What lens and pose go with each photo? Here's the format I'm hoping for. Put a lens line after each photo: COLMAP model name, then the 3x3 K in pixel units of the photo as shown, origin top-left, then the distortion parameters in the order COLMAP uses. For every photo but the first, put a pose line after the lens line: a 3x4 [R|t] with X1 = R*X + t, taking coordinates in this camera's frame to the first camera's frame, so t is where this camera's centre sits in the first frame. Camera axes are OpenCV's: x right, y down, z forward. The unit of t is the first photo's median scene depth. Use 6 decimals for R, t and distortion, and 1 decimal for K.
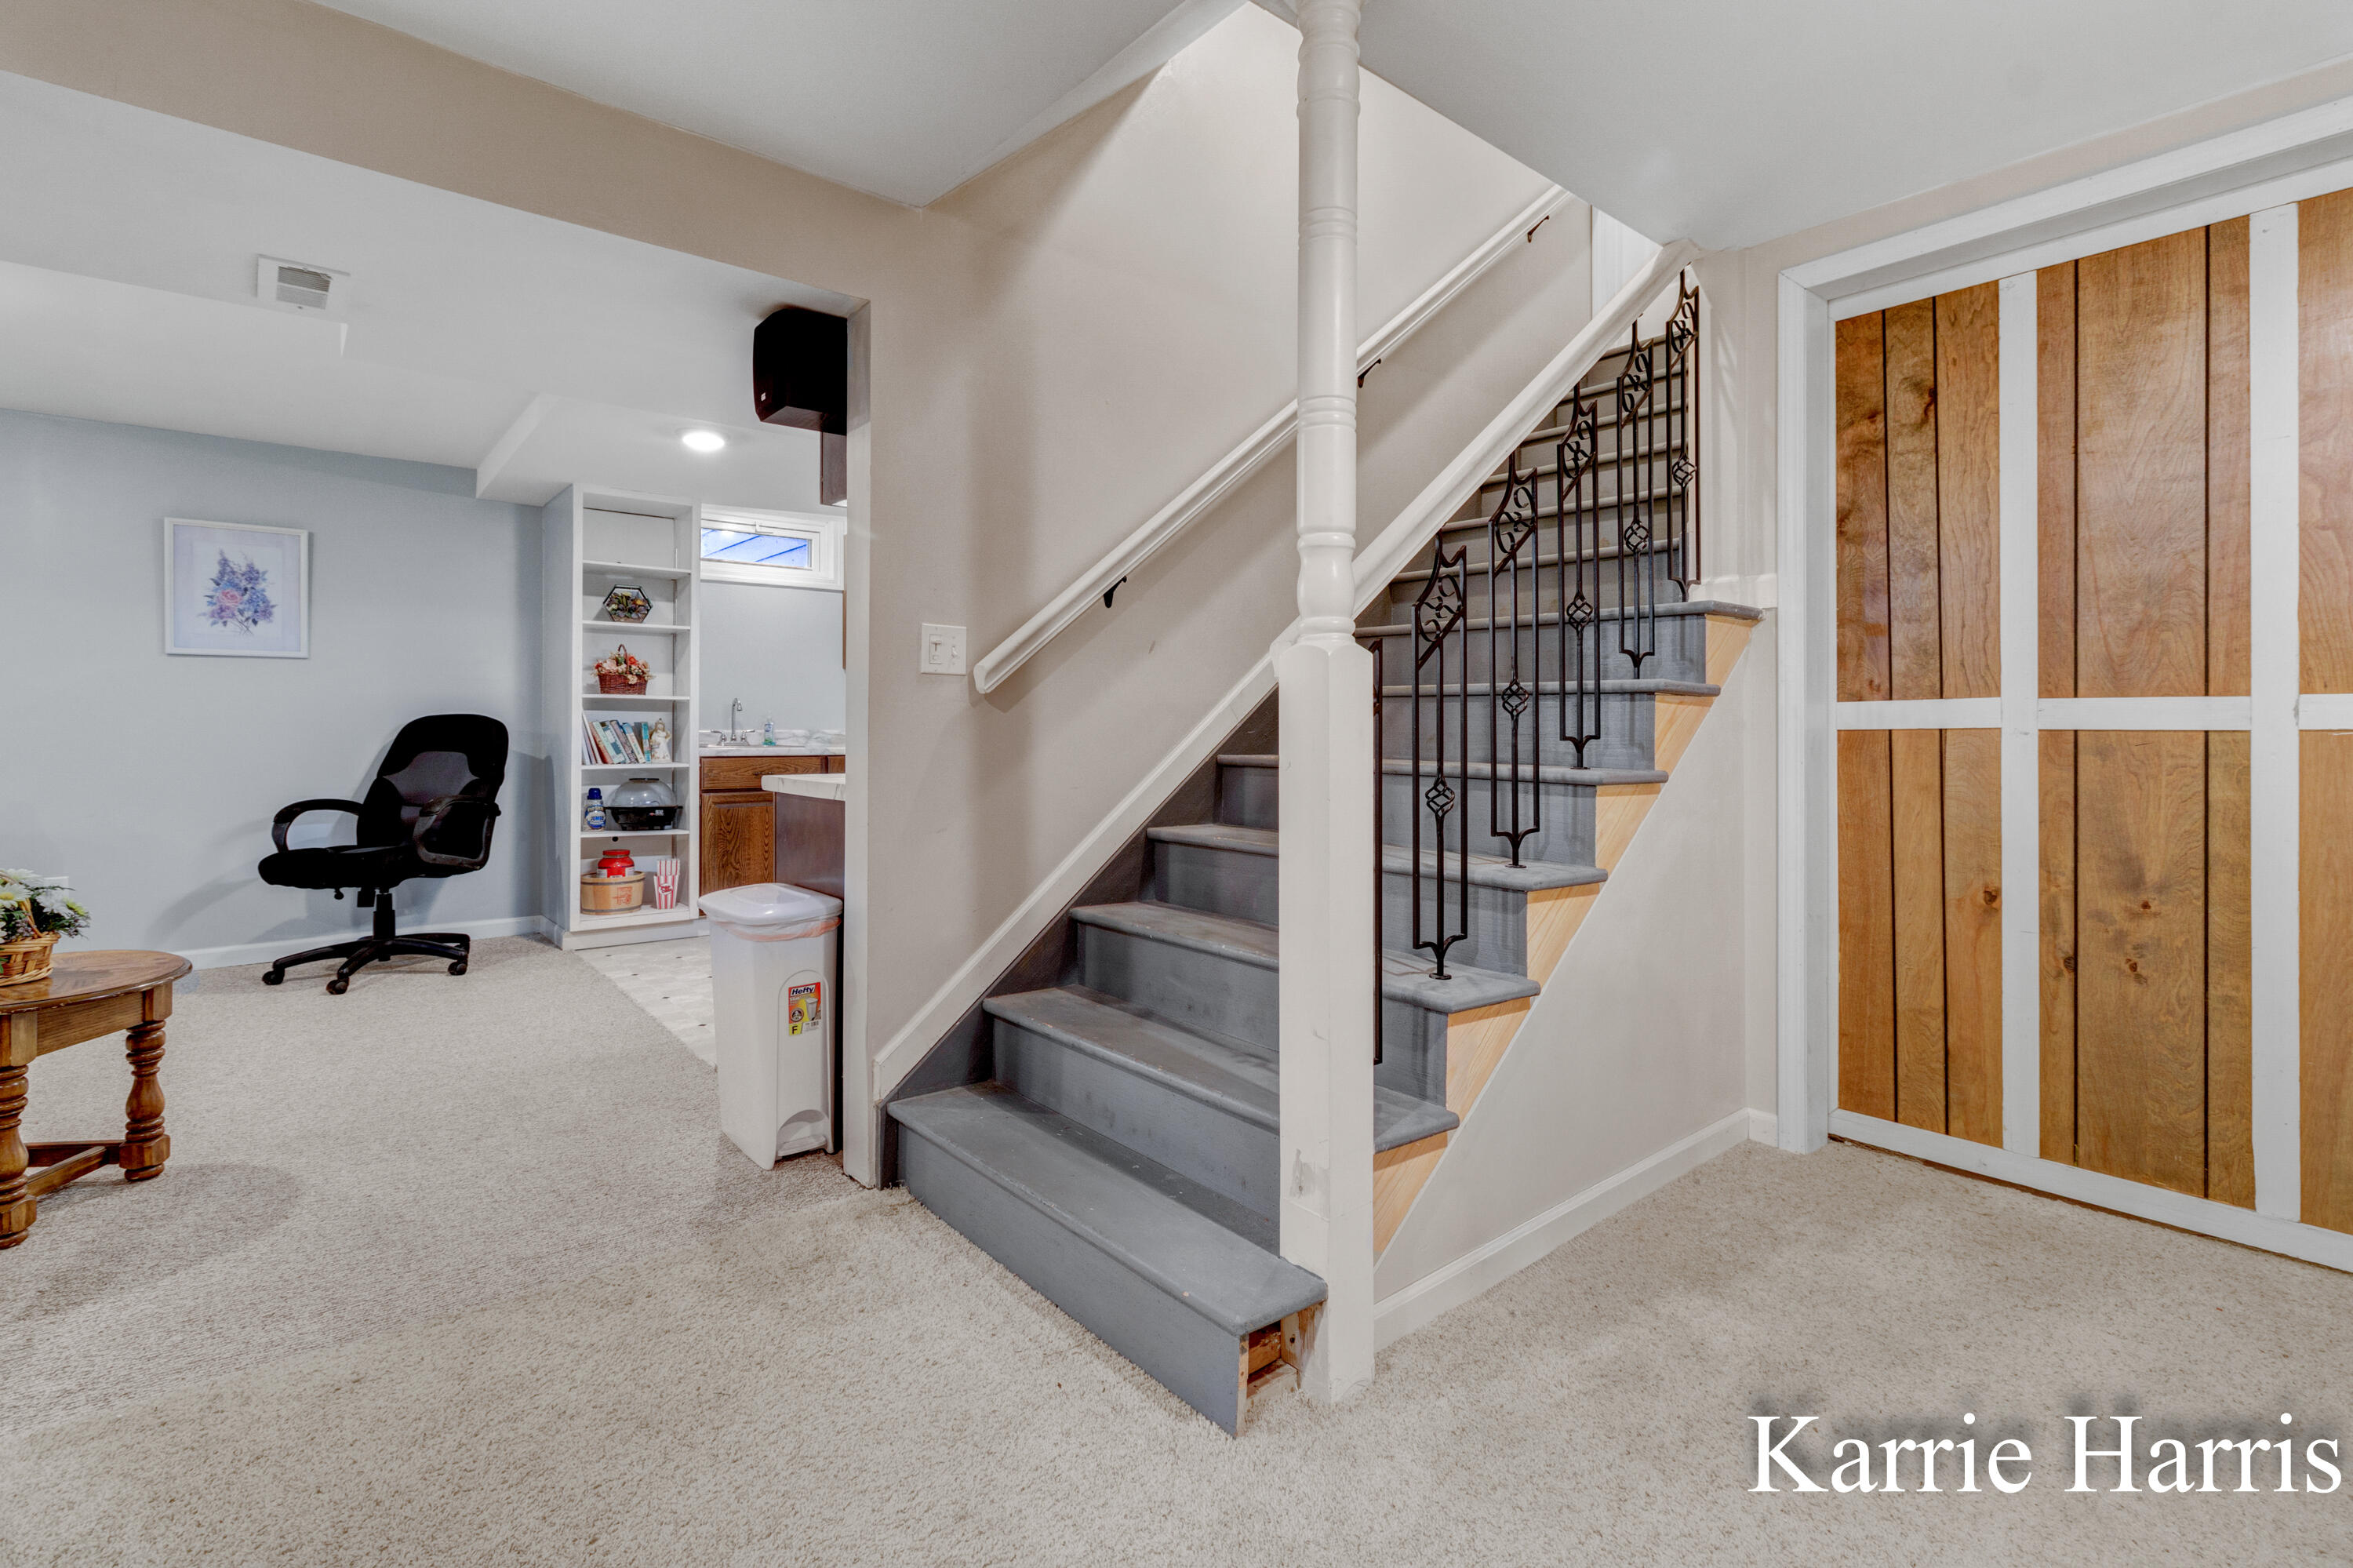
lens RADIAL K [[1080.2, 0, 1185.0], [0, 1080.2, 727.1], [0, 0, 1]] dist [0.004280, 0.000157]
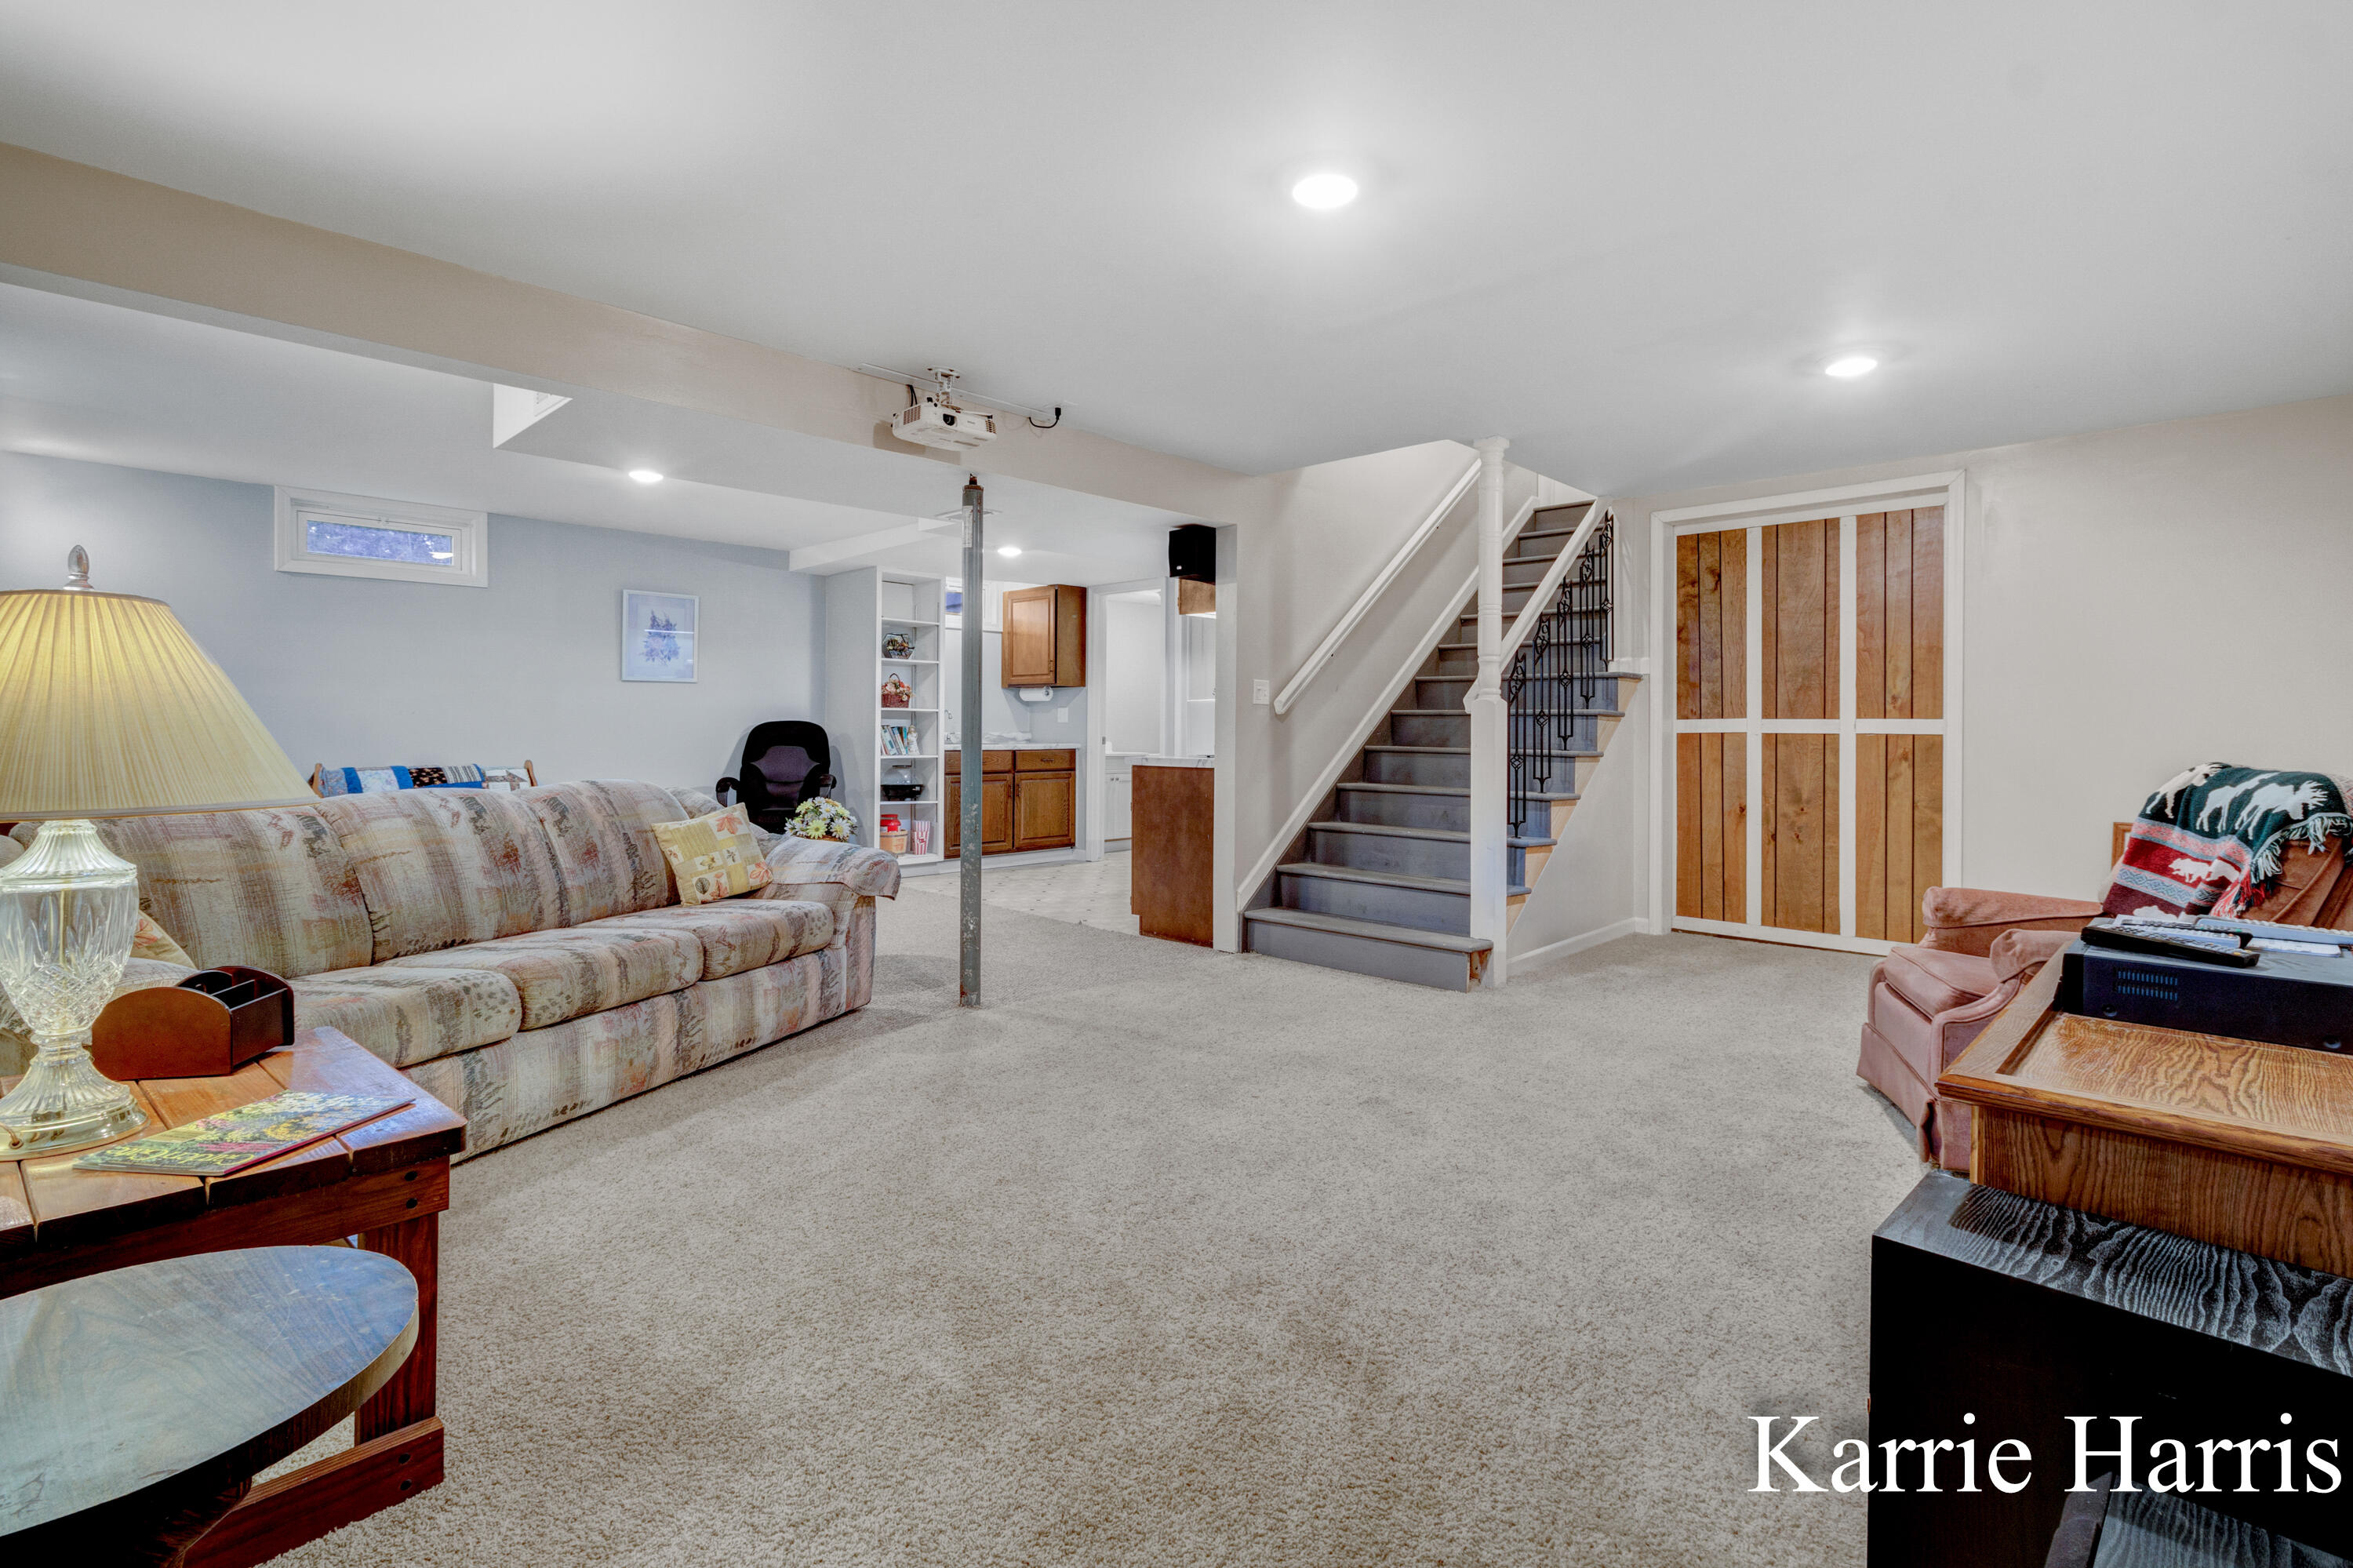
lens RADIAL K [[1076.1, 0, 1172.7], [0, 1076.1, 738.1], [0, 0, 1]] dist [-0.001617, -0.000052]
pose [[0.994074, 0.002729, 0.108673, -0.615404], [-0.003235, 0.999985, 0.004475, 0.006127], [-0.108660, -0.004800, 0.994067, -1.000023]]
